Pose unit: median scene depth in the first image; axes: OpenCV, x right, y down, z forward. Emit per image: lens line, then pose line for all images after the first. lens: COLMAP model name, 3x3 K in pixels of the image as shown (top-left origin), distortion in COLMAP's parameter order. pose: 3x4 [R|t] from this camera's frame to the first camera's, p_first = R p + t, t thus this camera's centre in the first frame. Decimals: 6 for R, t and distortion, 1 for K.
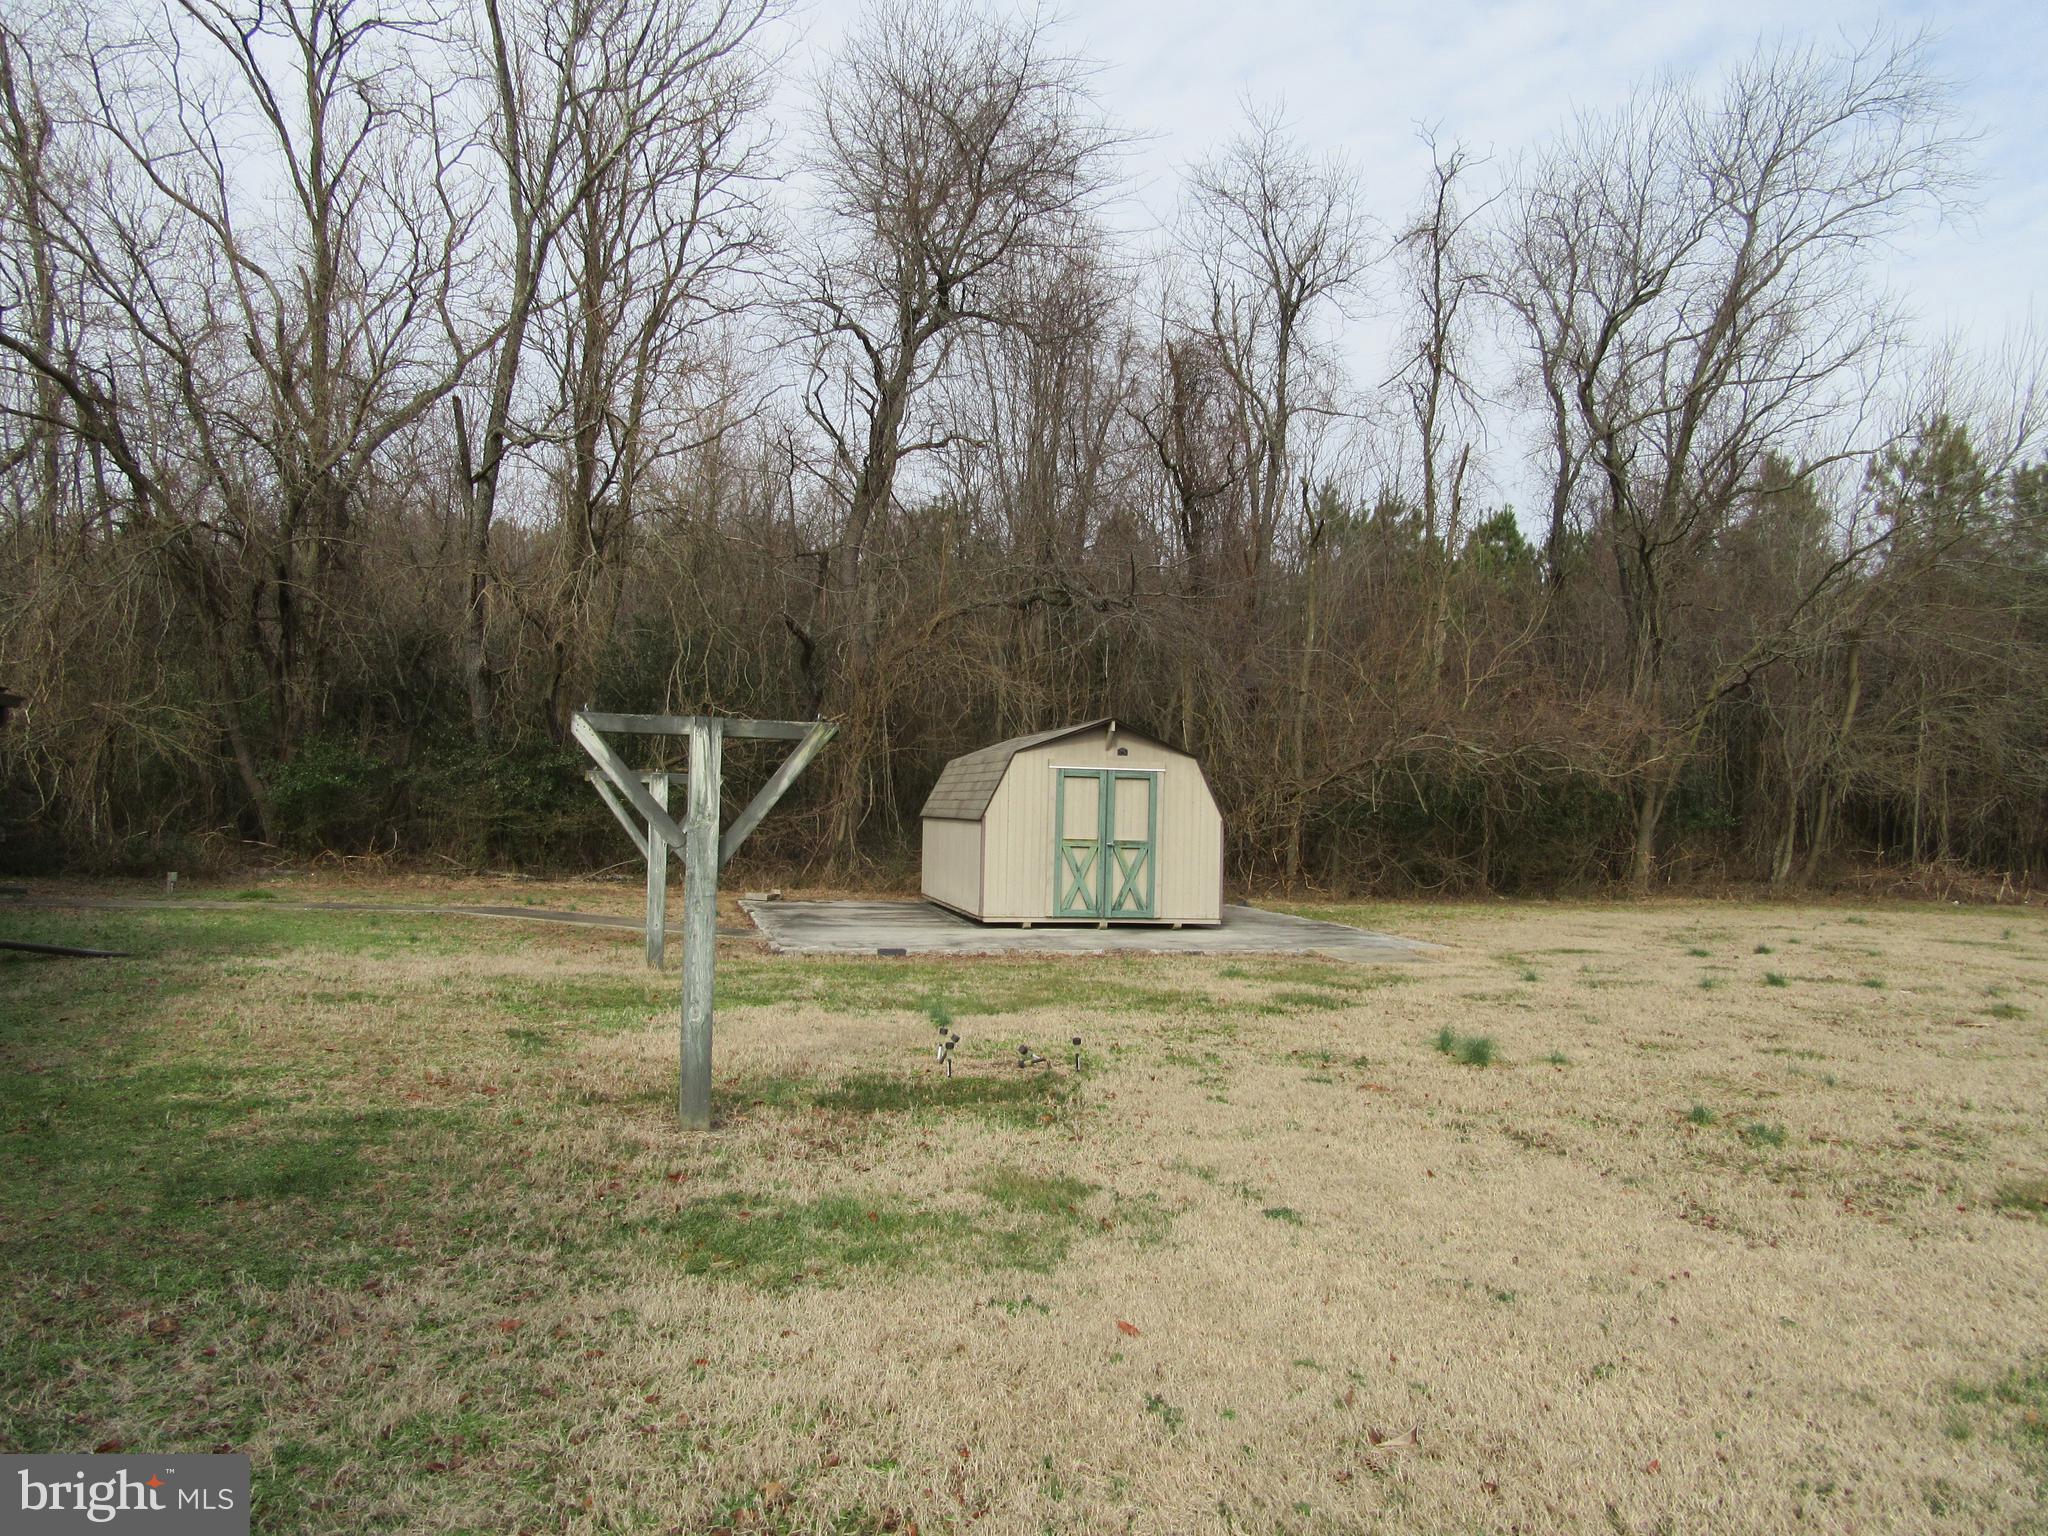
lens RADIAL K [[1522.7, 0, 1024.0], [0, 1522.7, 768.0], [0, 0, 1]] dist [0.003750, 0.002709]
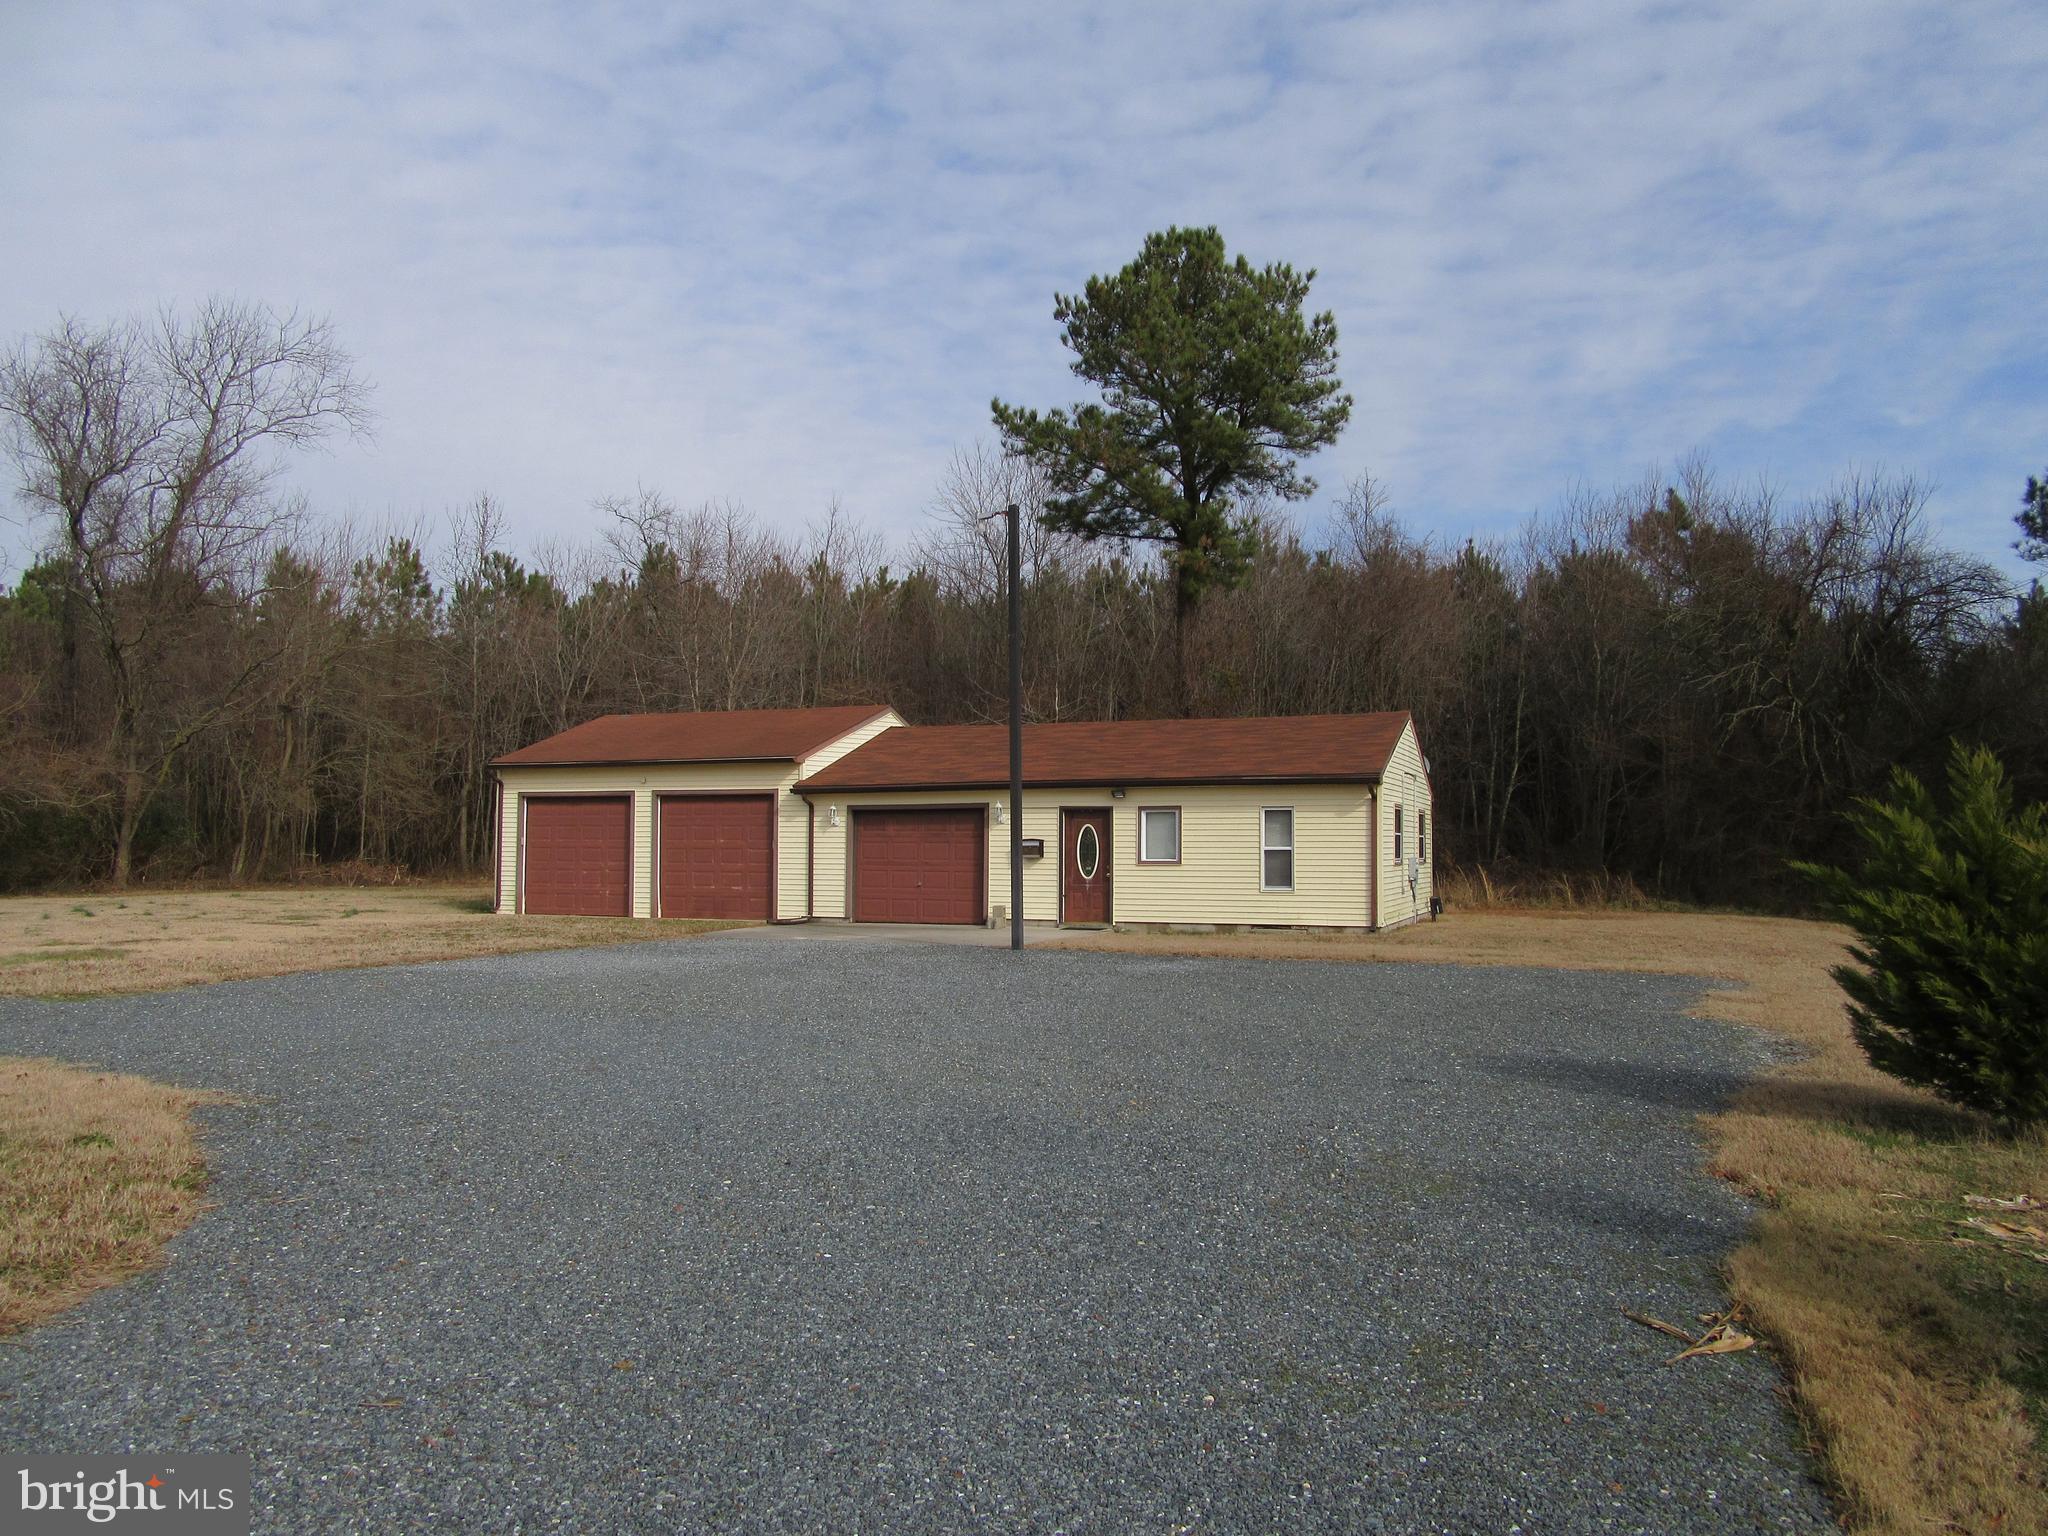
lens RADIAL K [[1522.7, 0, 1024.0], [0, 1522.7, 768.0], [0, 0, 1]] dist [0.003750, 0.002709]
pose [[0.667757, 0.011356, 0.744293, -0.084468], [-0.002434, 0.999912, -0.013073, -0.011856], [-0.744375, 0.006918, 0.667726, -0.562597]]
